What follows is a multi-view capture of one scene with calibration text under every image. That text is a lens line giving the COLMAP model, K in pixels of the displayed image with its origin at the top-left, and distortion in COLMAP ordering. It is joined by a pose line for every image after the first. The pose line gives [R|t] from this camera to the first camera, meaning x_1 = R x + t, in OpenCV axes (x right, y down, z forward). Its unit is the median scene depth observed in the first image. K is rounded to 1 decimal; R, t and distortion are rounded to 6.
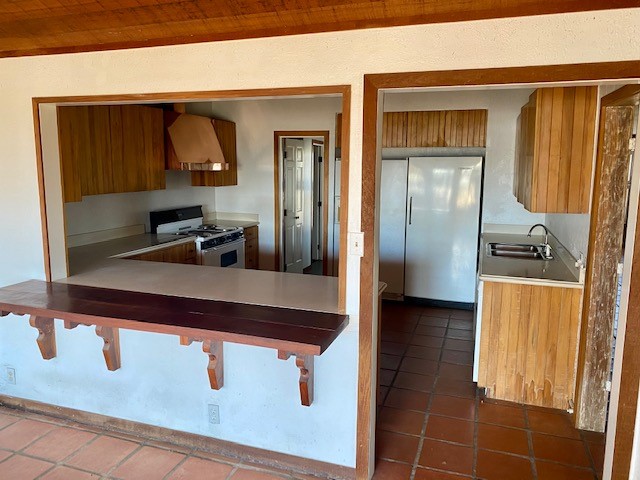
lens RADIAL K [[484.9, 0, 320.5], [0, 484.9, 239.4], [0, 0, 1]] dist [0.036161, -0.004020]
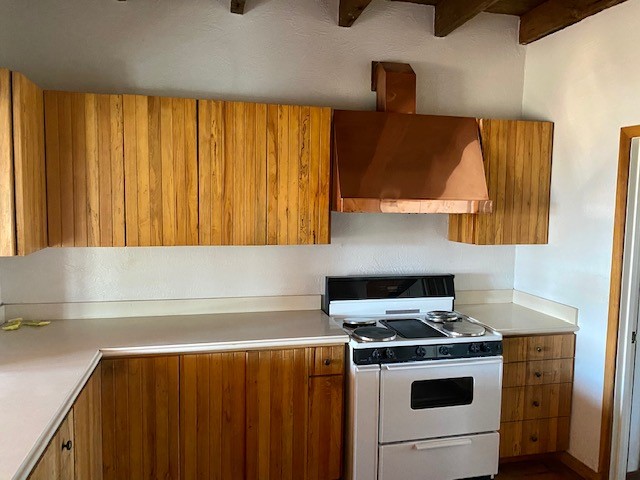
lens RADIAL K [[484.9, 0, 319.7], [0, 484.9, 237.1], [0, 0, 1]] dist [0.036161, -0.004020]
pose [[0.543253, 0.069960, -0.836649, 0.143885], [-0.140990, 0.989972, -0.008767, -0.093419], [0.827646, 0.122722, 0.547669, 0.604865]]
